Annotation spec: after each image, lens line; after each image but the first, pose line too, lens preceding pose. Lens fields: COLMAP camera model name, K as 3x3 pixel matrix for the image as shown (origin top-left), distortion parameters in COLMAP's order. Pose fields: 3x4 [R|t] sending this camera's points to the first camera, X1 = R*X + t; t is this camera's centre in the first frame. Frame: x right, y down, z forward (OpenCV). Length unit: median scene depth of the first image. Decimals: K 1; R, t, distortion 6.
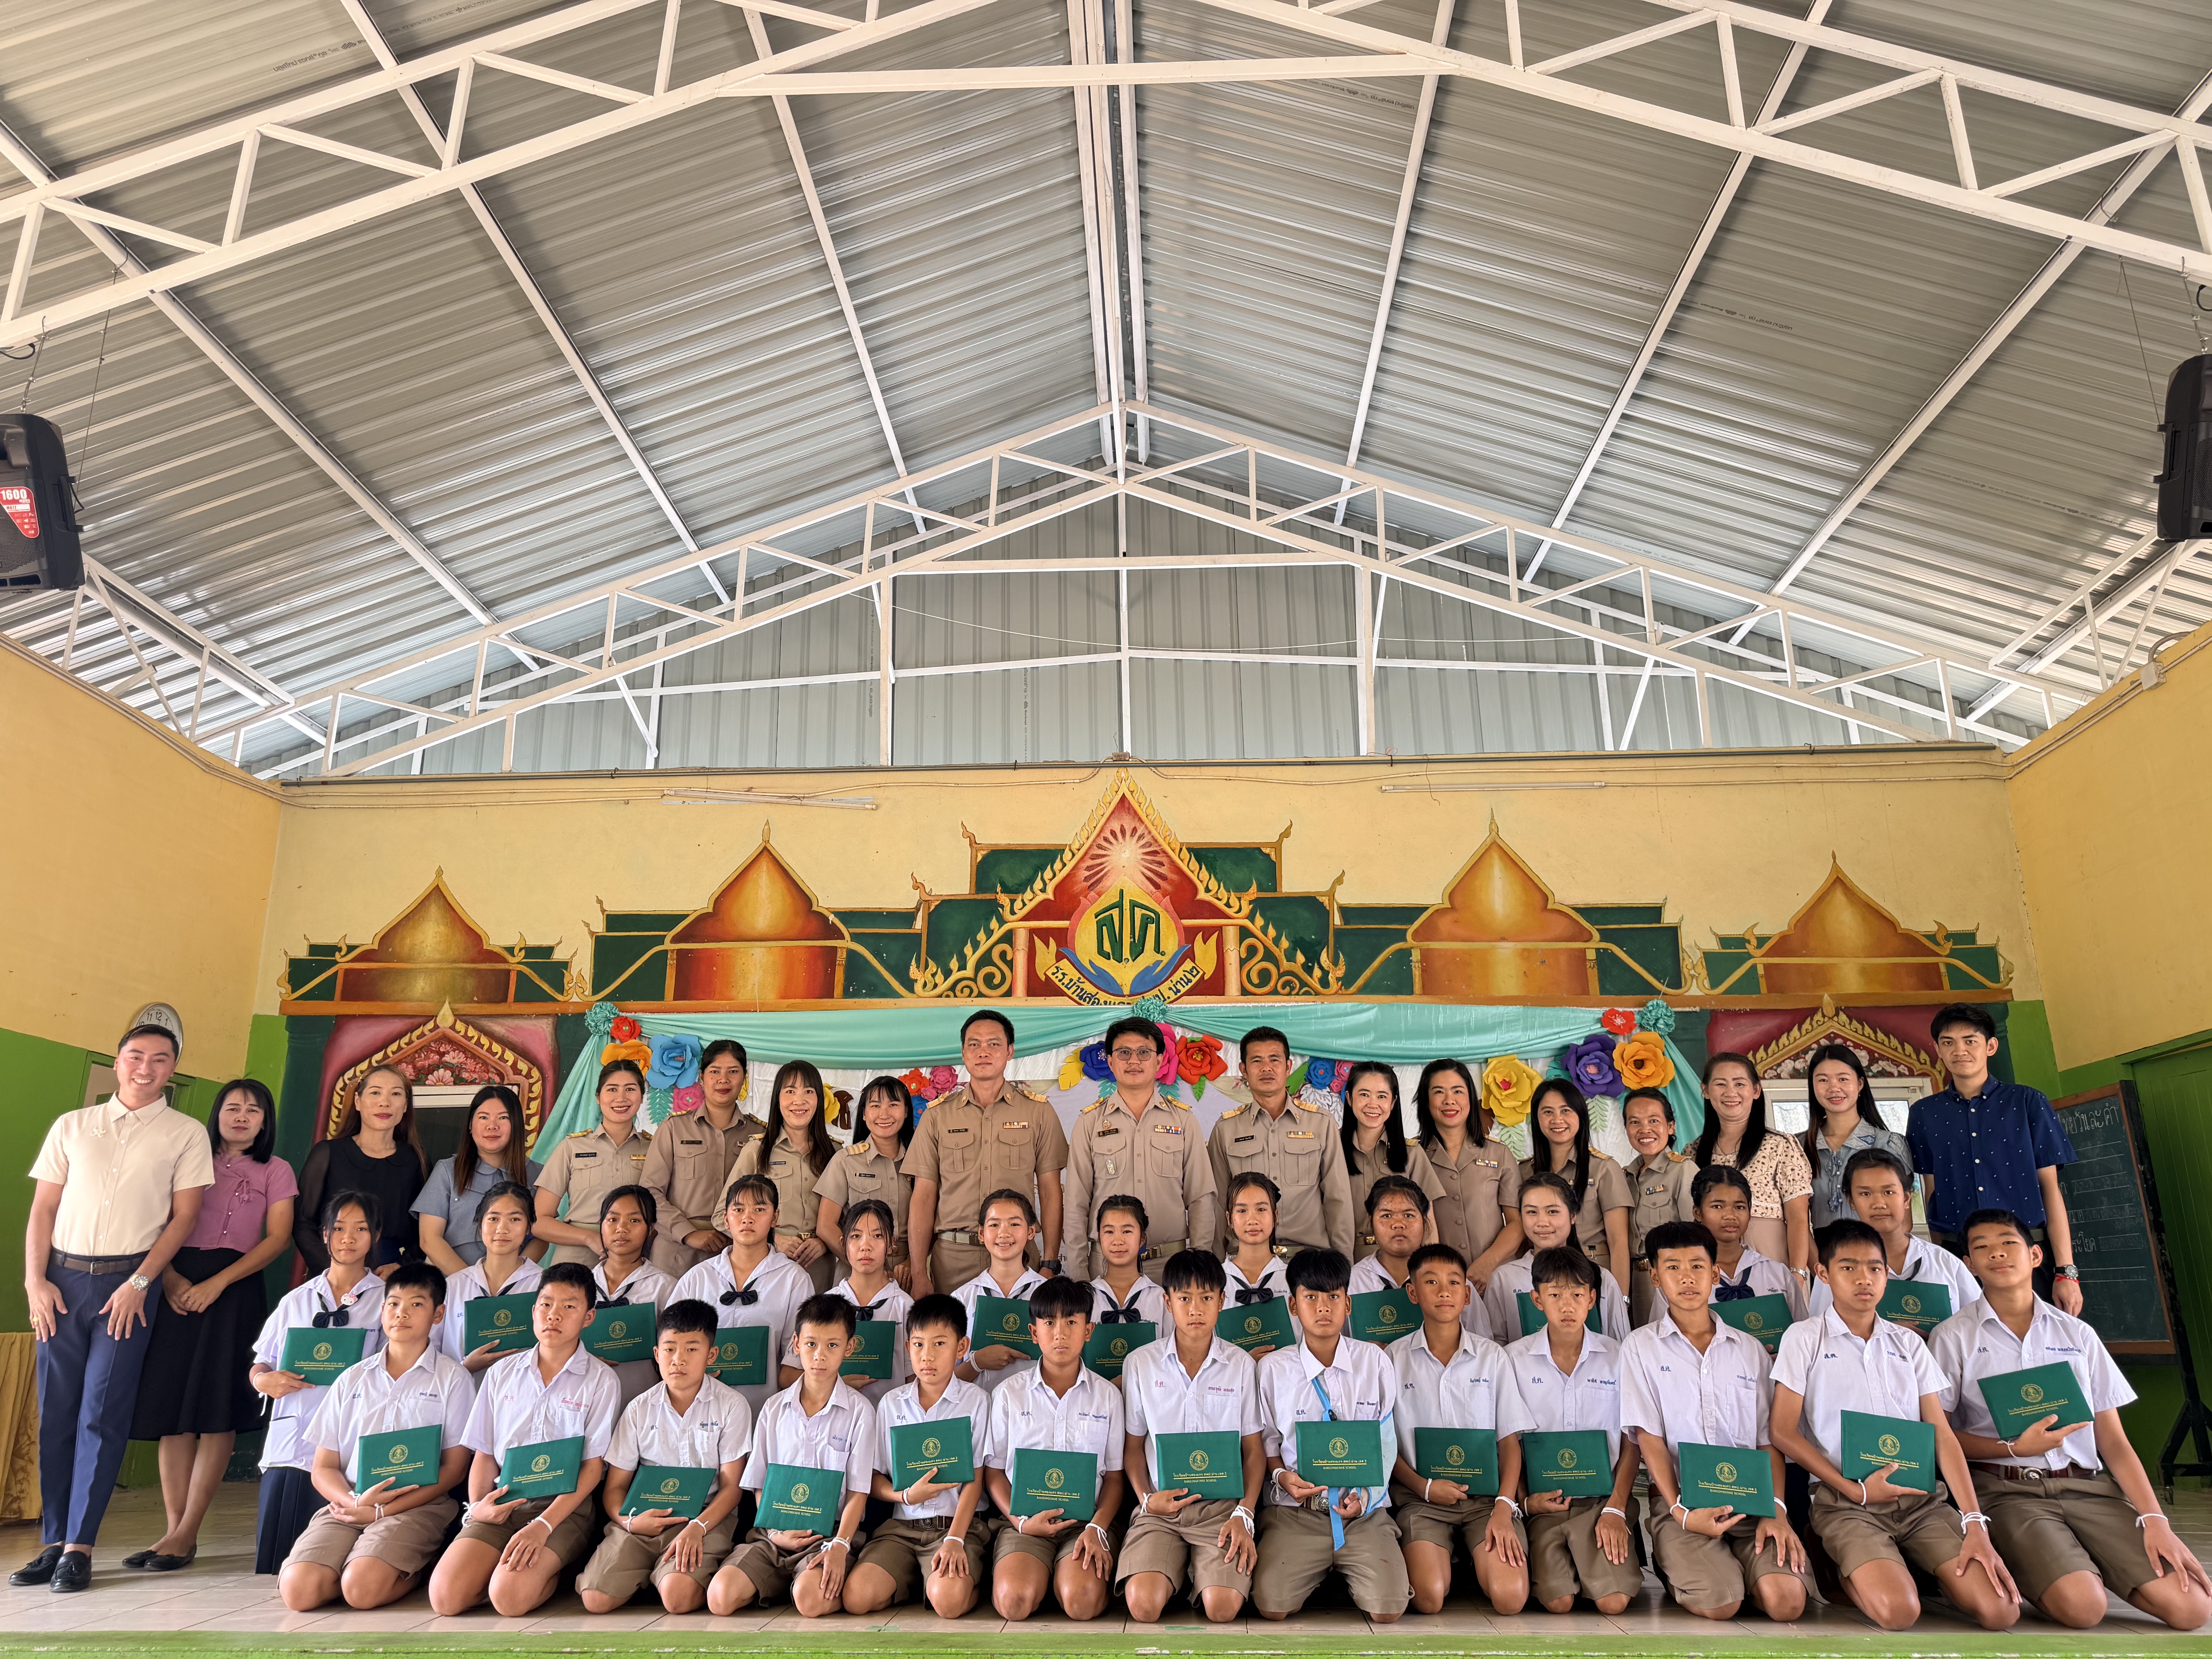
lens RADIAL K [[1581.4, 0, 1107.9], [0, 1581.4, 831.1], [0, 0, 1]] dist [0.188132, -0.424442]
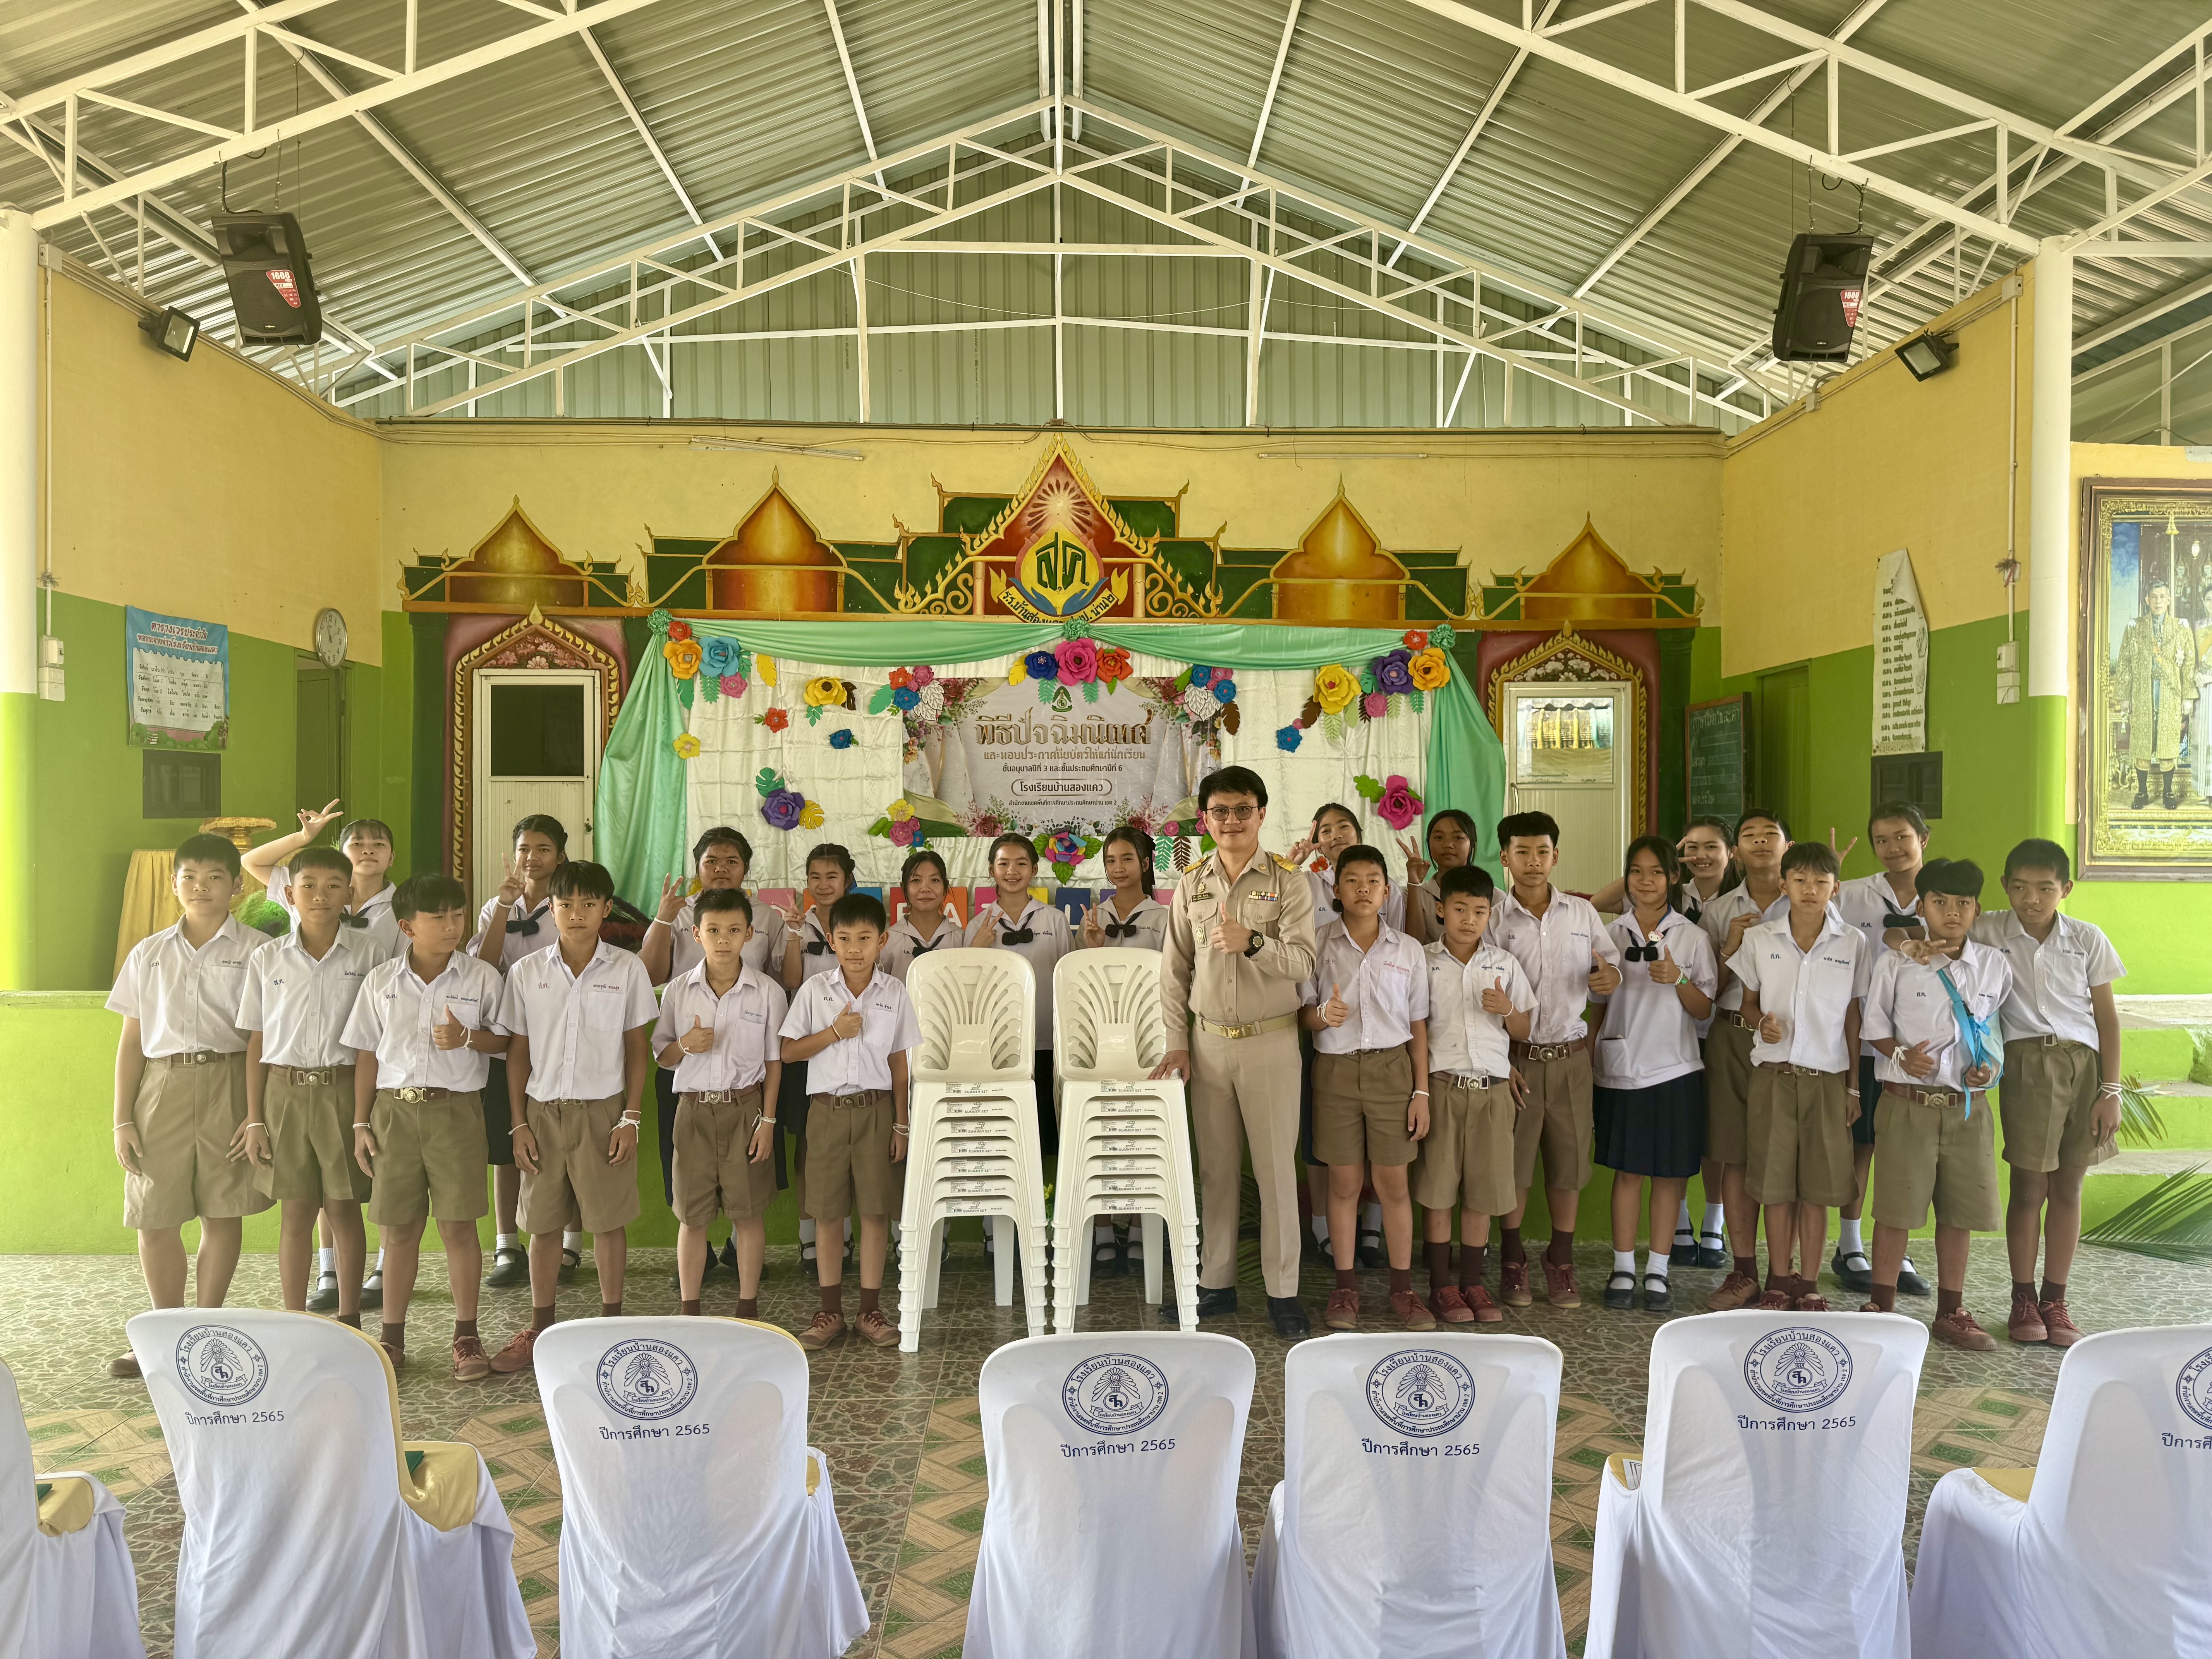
lens RADIAL K [[1581.5, 0, 1112.2], [0, 1581.5, 831.9], [0, 0, 1]] dist [0.155917, -0.155757]
pose [[0.997407, 0.007852, 0.071539, -0.037589], [-0.028953, 0.953821, 0.298976, -0.121661], [-0.065888, -0.300272, 0.951575, -0.323483]]
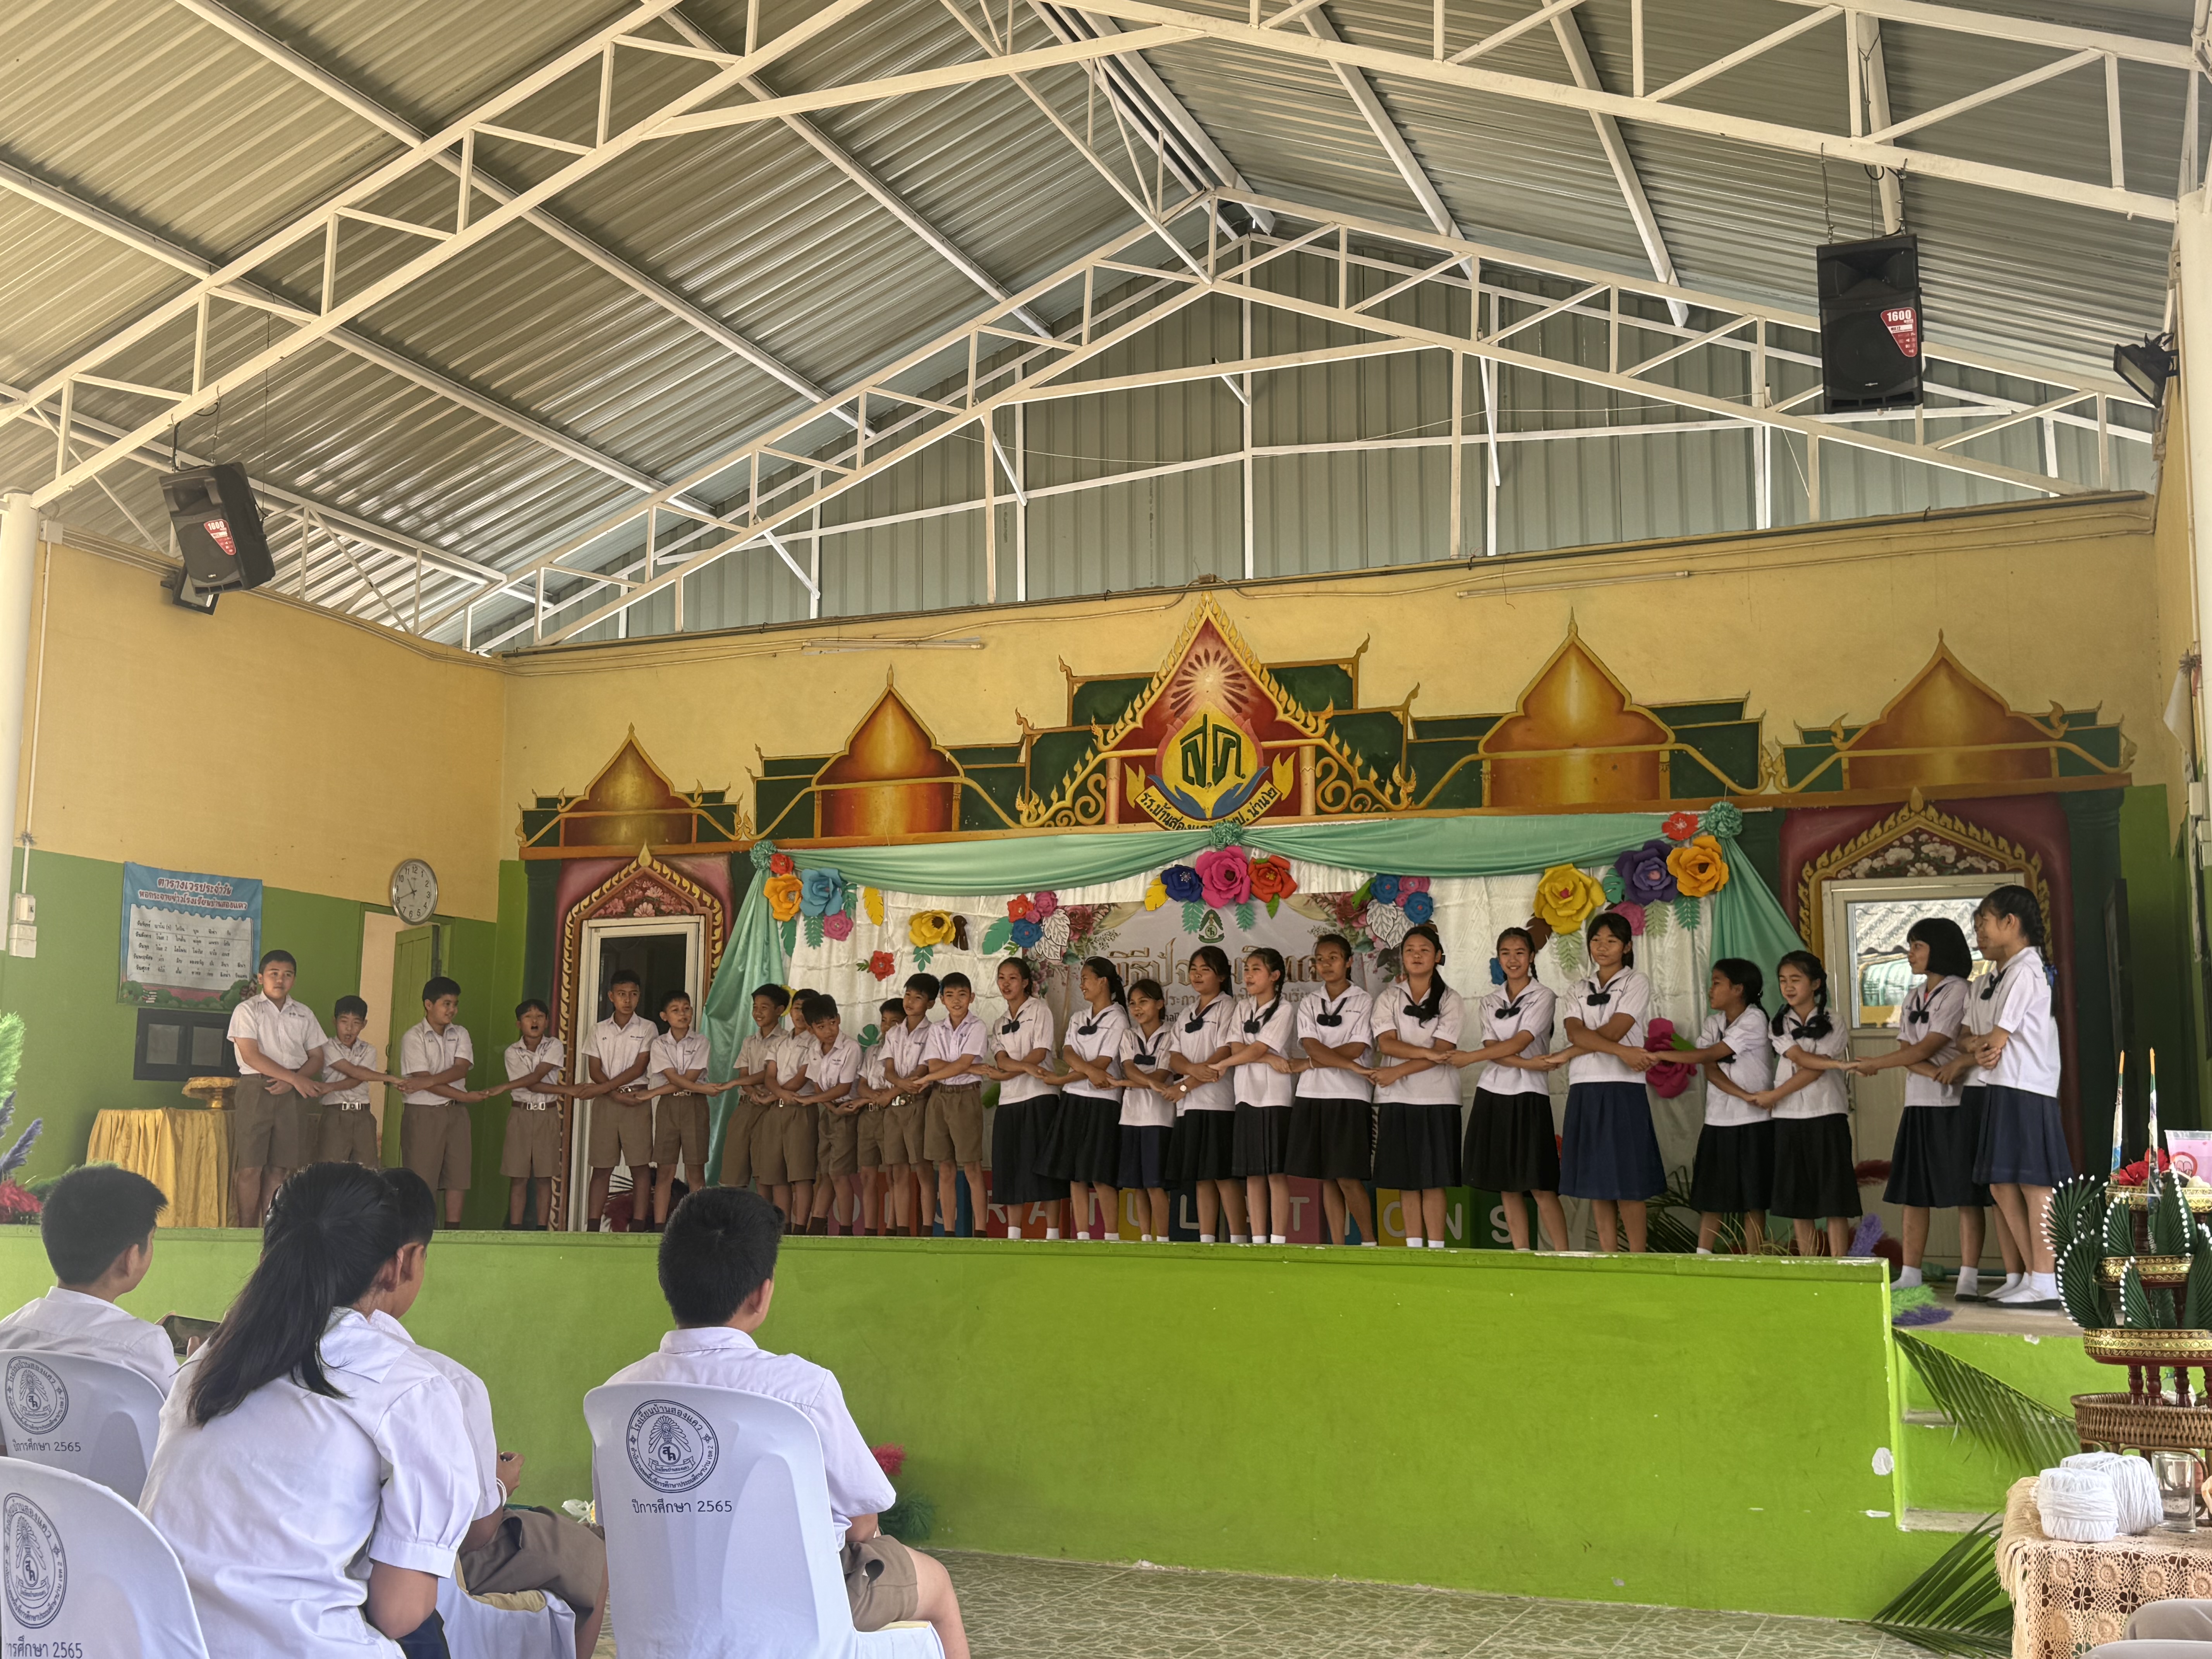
lens RADIAL K [[2330.8, 0, 1107.9], [0, 2330.8, 832.6], [0, 0, 1]] dist [0.139142, -0.002474]
pose [[0.938510, -0.036259, -0.343342, 0.464723], [0.089071, 0.986234, 0.139318, -0.103316], [0.333564, -0.161333, 0.928820, -0.424642]]
